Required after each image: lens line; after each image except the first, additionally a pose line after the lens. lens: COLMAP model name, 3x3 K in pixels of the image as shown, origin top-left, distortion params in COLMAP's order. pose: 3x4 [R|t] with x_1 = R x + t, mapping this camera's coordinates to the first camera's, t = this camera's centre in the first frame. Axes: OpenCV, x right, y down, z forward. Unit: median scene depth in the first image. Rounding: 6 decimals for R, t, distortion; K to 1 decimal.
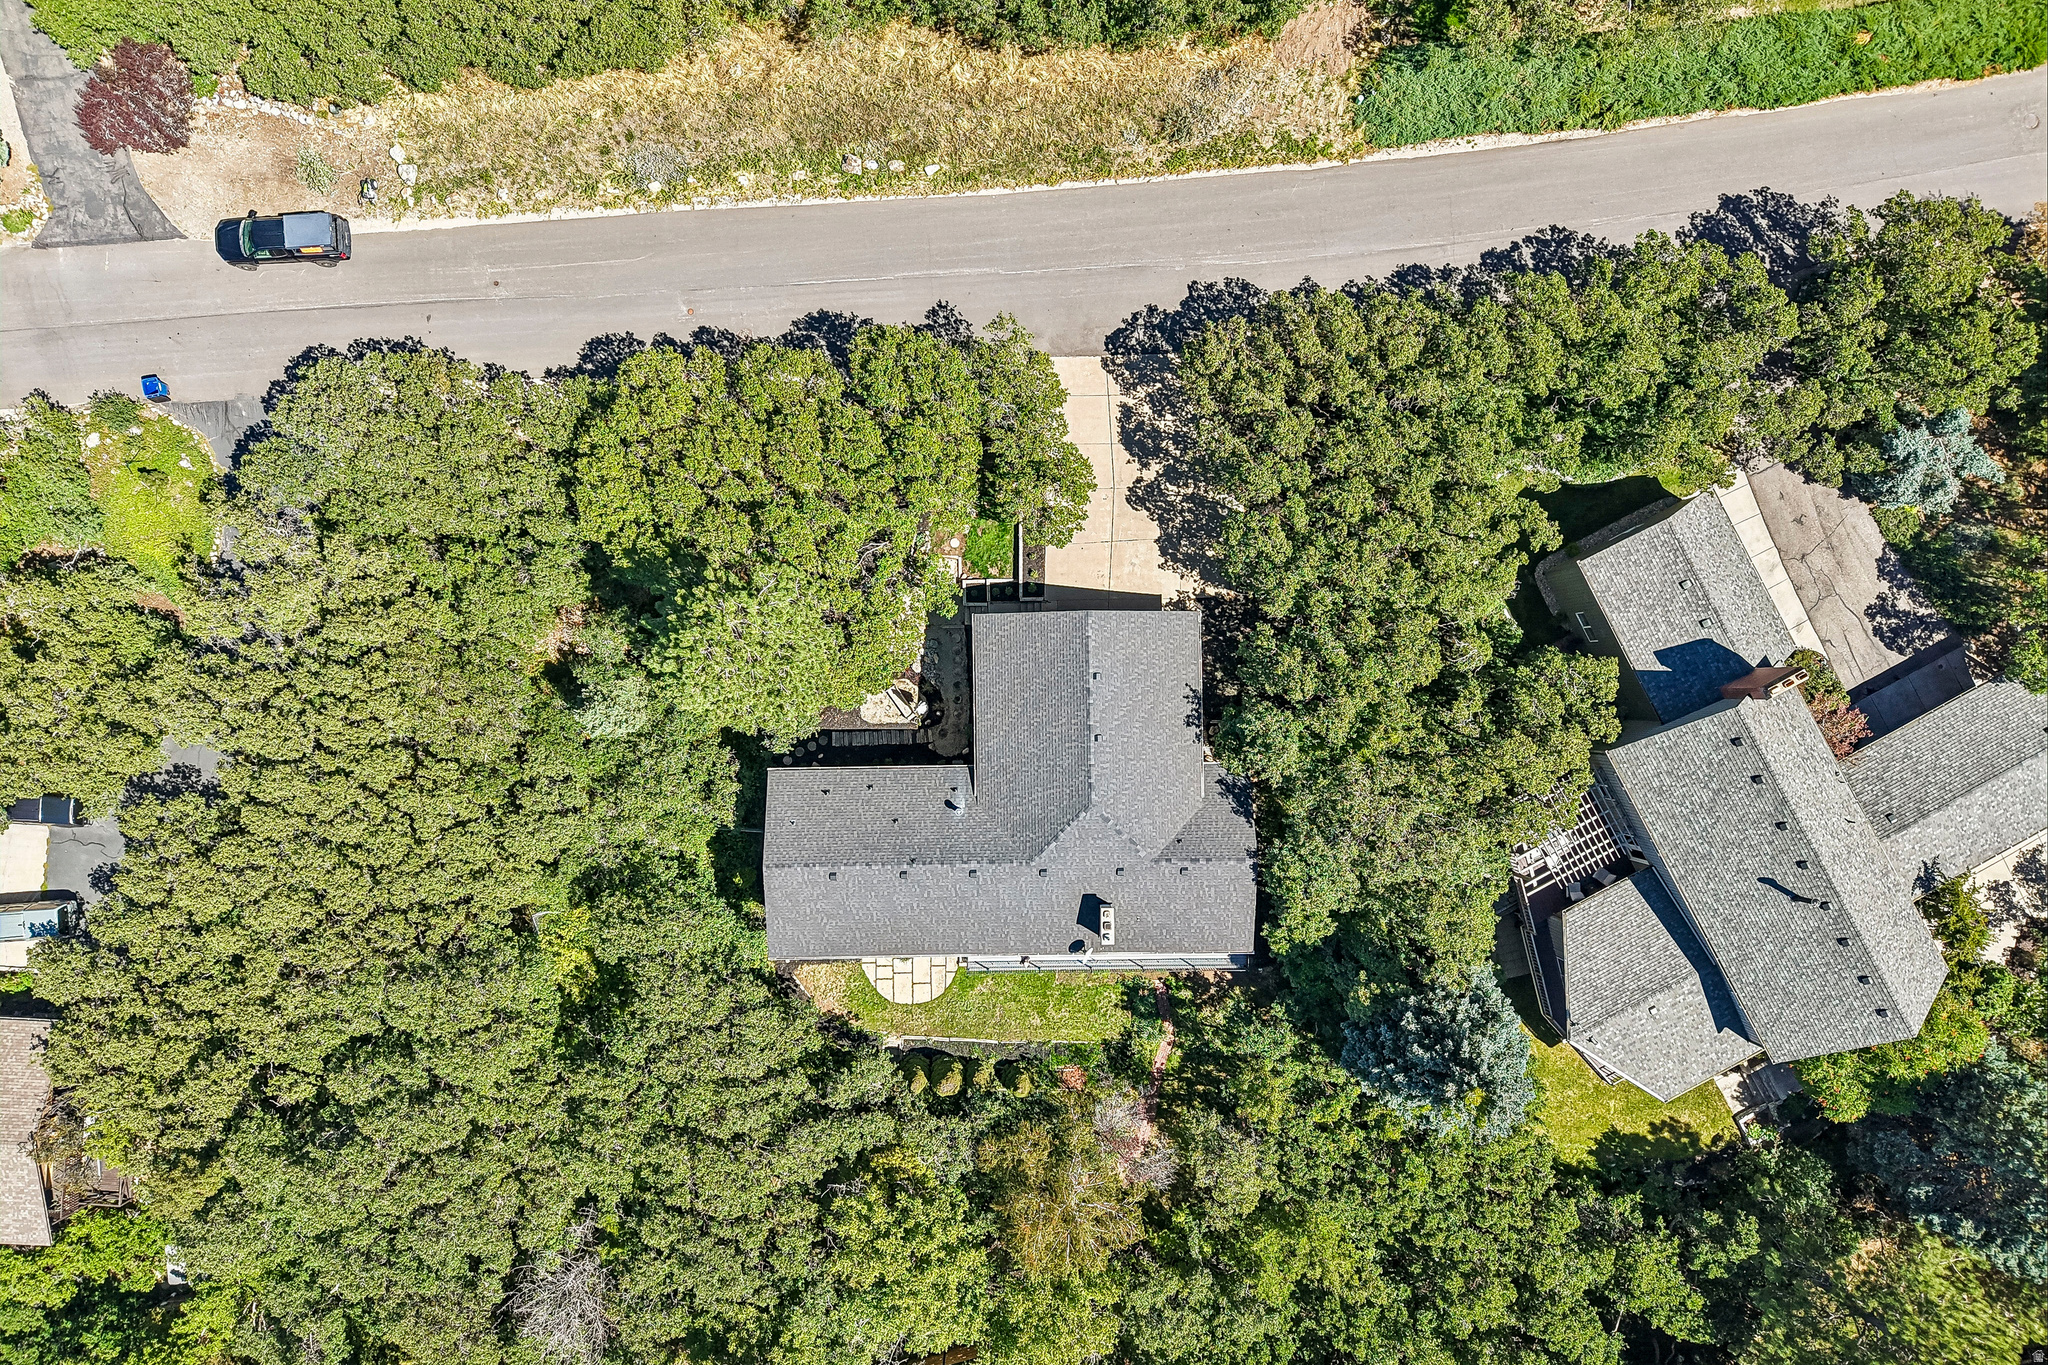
lens RADIAL K [[1391.0, 0, 1024.0], [0, 1391.0, 682.5], [0, 0, 1]] dist [0.007143, -0.000700]
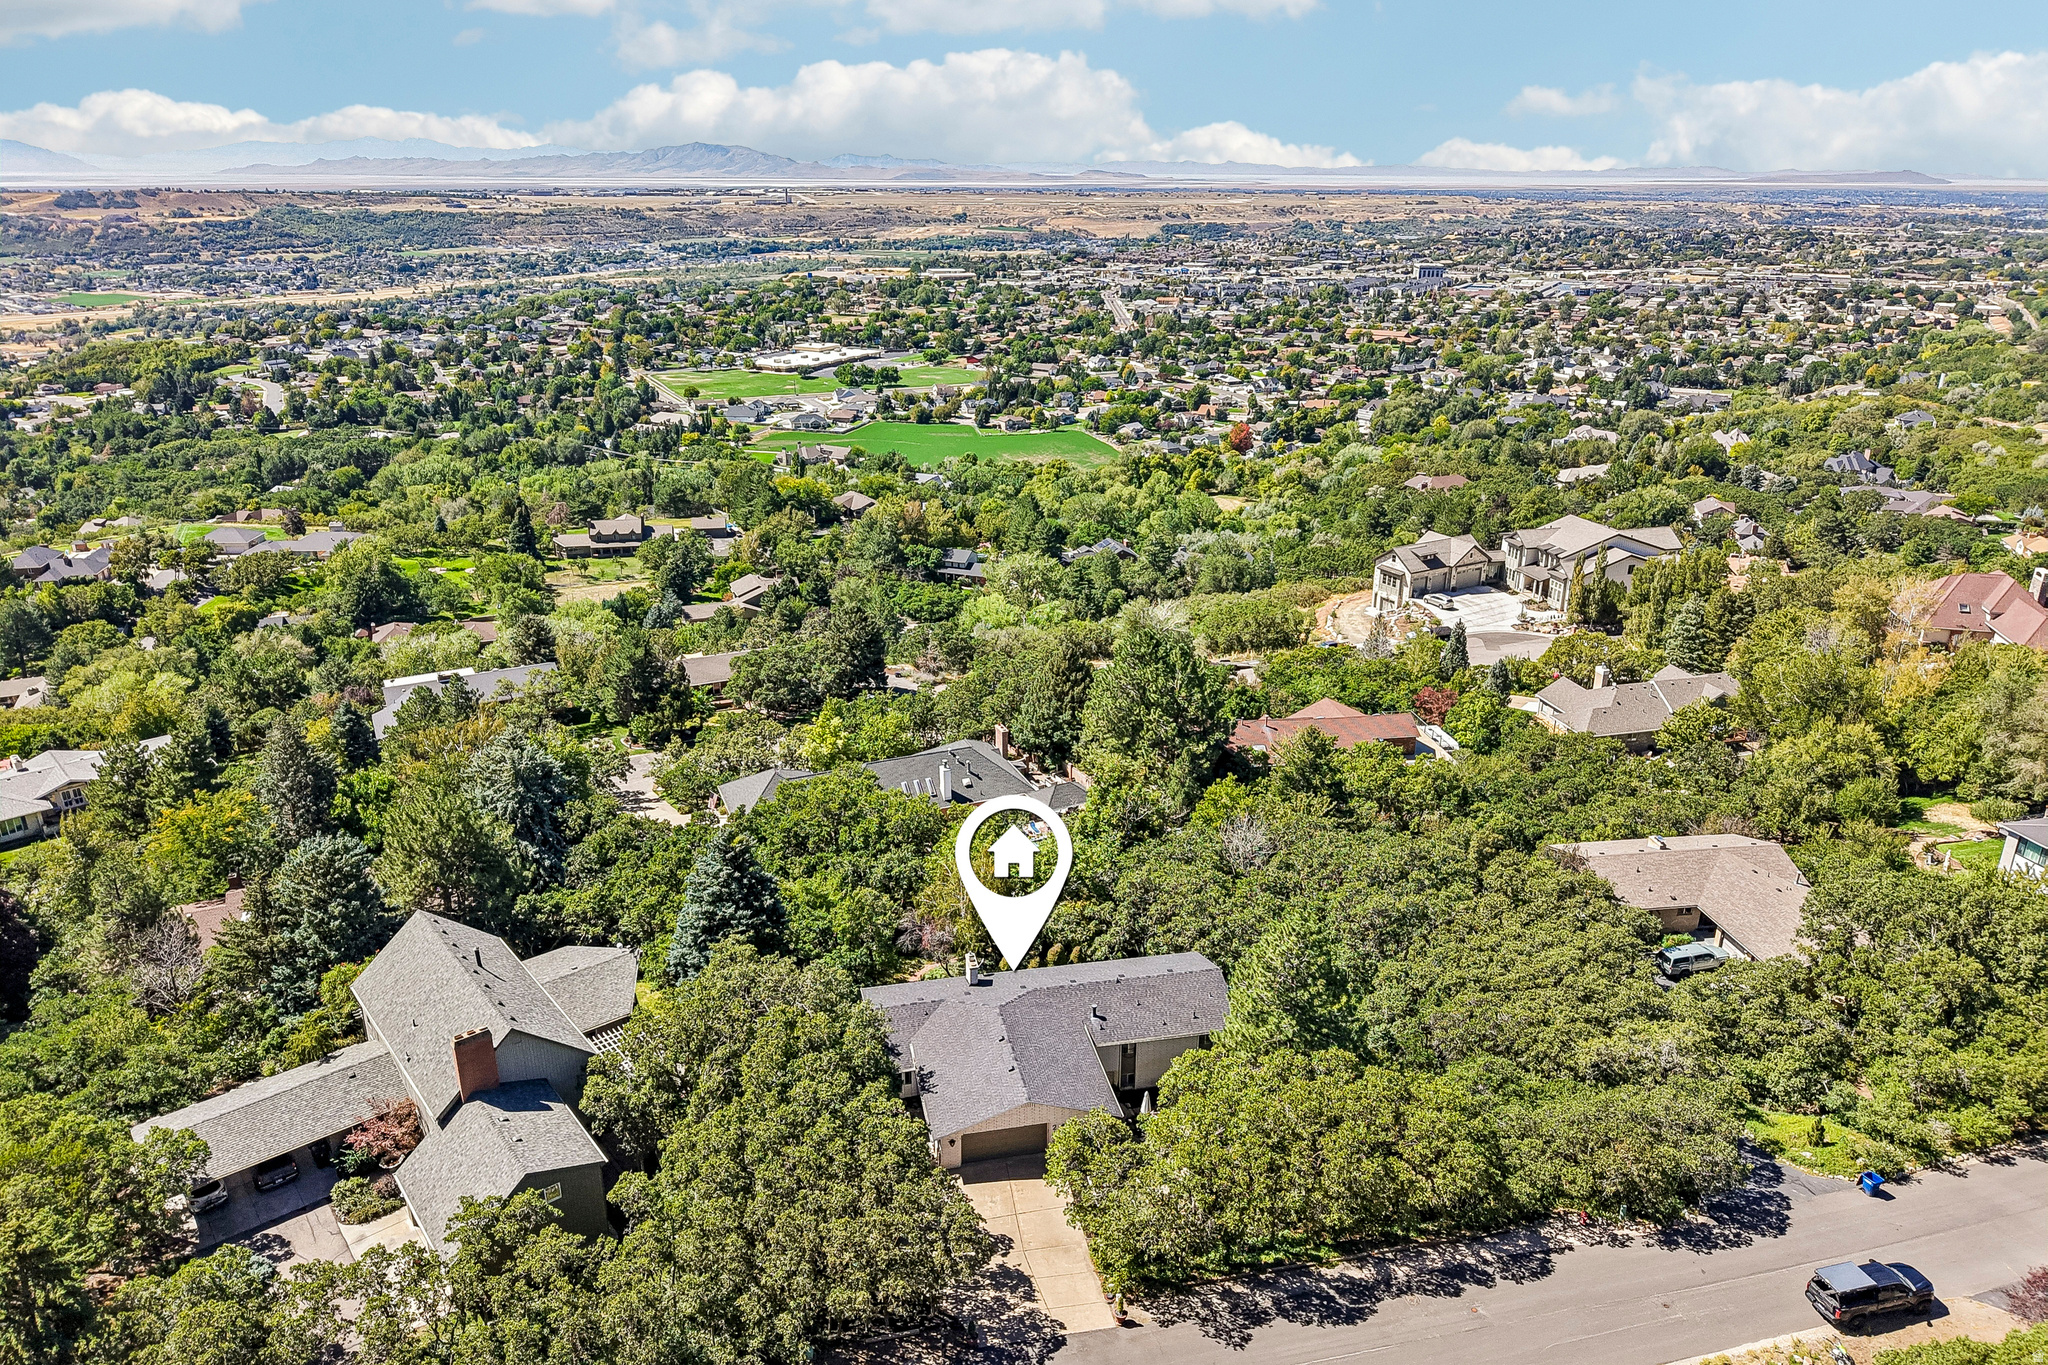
lens RADIAL K [[1354.3, 0, 1024.0], [0, 1354.3, 682.5], [0, 0, 1]] dist [0.006199, -0.013446]
pose [[-0.981159, 0.050230, -0.186556, 0.238361], [-0.192345, -0.344715, 0.918790, -0.941473], [-0.018158, 0.937363, 0.347882, 0.243221]]
